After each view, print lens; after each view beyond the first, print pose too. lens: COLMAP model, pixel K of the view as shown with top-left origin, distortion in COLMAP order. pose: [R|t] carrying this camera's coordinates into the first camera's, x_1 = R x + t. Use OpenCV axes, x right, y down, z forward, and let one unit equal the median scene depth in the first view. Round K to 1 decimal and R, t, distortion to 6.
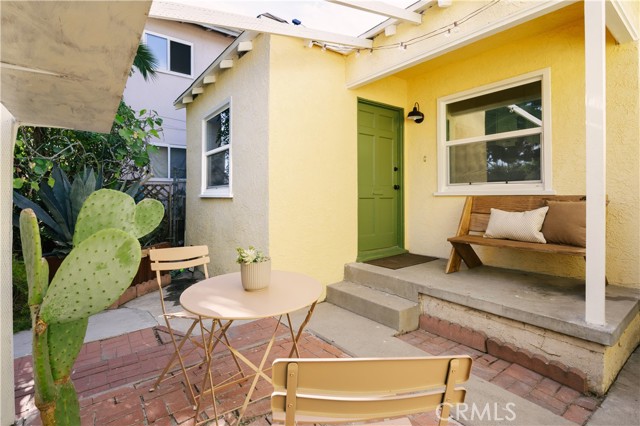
lens RADIAL K [[309.2, 0, 316.4], [0, 309.2, 191.7], [0, 0, 1]] dist [-0.001052, -0.005252]
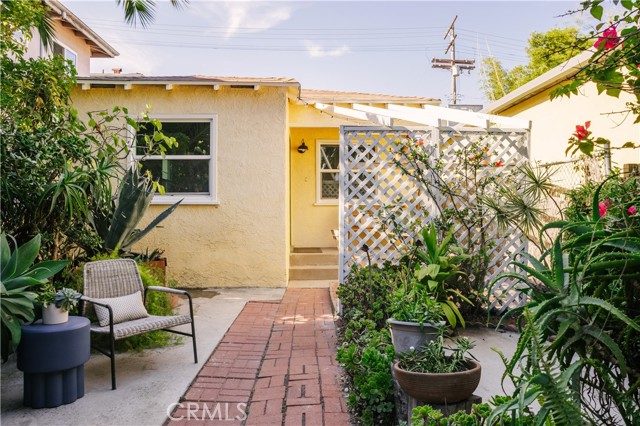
lens RADIAL K [[445.0, 0, 320.6], [0, 445.0, 212.3], [0, 0, 1]] dist [-0.059738, 0.032855]
pose [[0.546089, 0.001206, 0.837726, -1.682800], [-0.017068, 0.999807, 0.009687, 0.027747], [-0.837553, -0.019589, 0.546005, -0.233894]]
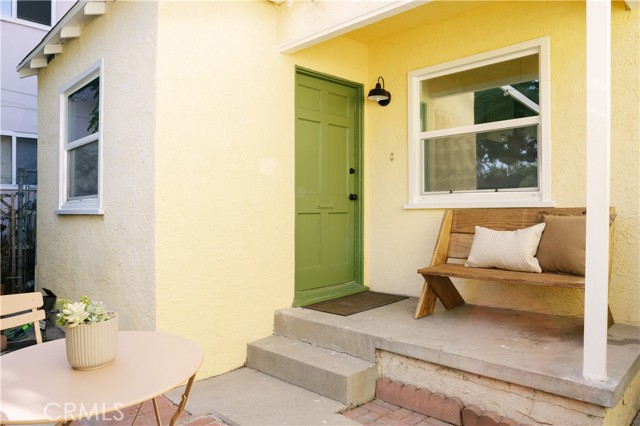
lens RADIAL K [[445.0, 0, 316.8], [0, 445.0, 209.0], [0, 0, 1]] dist [-0.059738, 0.032855]
pose [[0.989808, -0.007956, 0.142187, 0.047247], [0.005973, 0.999879, 0.014365, -0.003096], [-0.142284, -0.013369, 0.989736, 0.026093]]
